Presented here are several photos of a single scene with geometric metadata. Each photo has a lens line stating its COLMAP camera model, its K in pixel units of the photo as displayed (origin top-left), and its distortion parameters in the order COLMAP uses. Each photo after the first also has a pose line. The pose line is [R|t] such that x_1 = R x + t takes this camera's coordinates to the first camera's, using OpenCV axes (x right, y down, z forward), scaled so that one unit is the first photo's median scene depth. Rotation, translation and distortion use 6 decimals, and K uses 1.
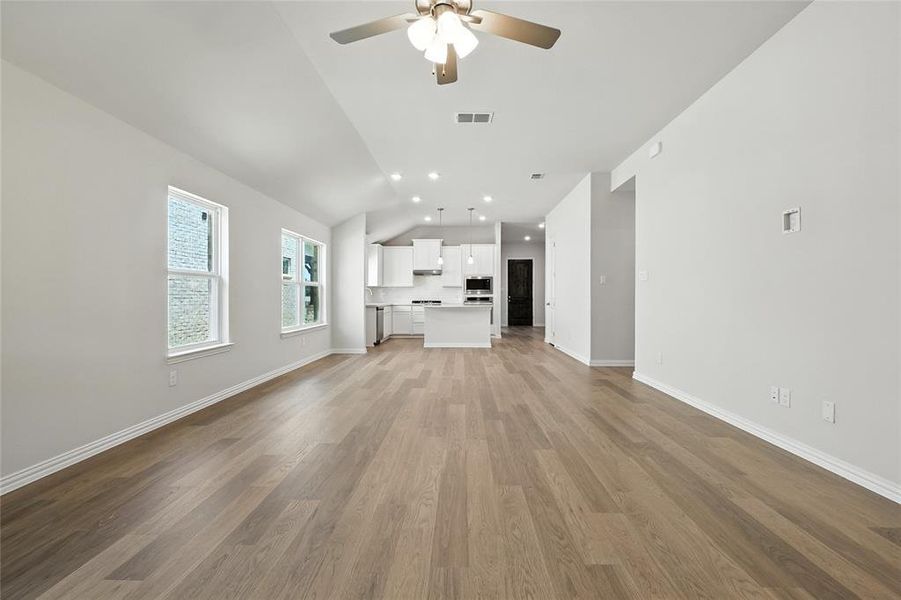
lens RADIAL K [[394.9, 0, 440.7], [0, 394.9, 295.0], [0, 0, 1]] dist [0.001096, -0.000319]
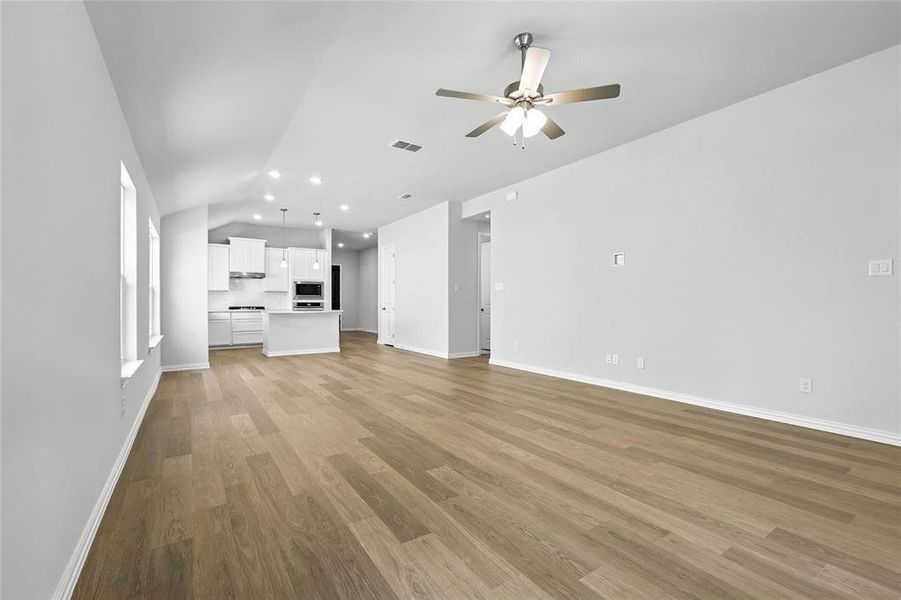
lens RADIAL K [[394.9, 0, 450.7], [0, 394.9, 301.0], [0, 0, 1]] dist [0.001096, -0.000319]
pose [[0.821909, 0.000965, 0.569618, -0.174532], [-0.001962, 0.999997, 0.001138, -0.000177], [-0.569615, -0.002053, 0.821909, -0.005669]]
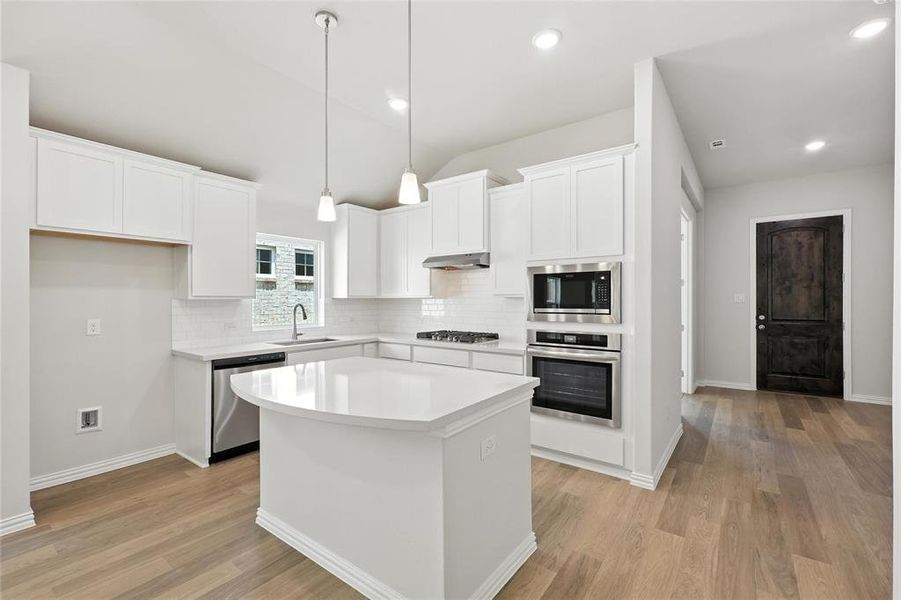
lens RADIAL K [[394.9, 0, 446.0], [0, 394.9, 302.8], [0, 0, 1]] dist [0.001096, -0.000319]
pose [[0.831472, -0.000697, -0.555566, 0.185803], [0.004931, 0.999969, 0.006125, -0.019500], [0.555545, -0.007832, 0.831450, 0.698974]]
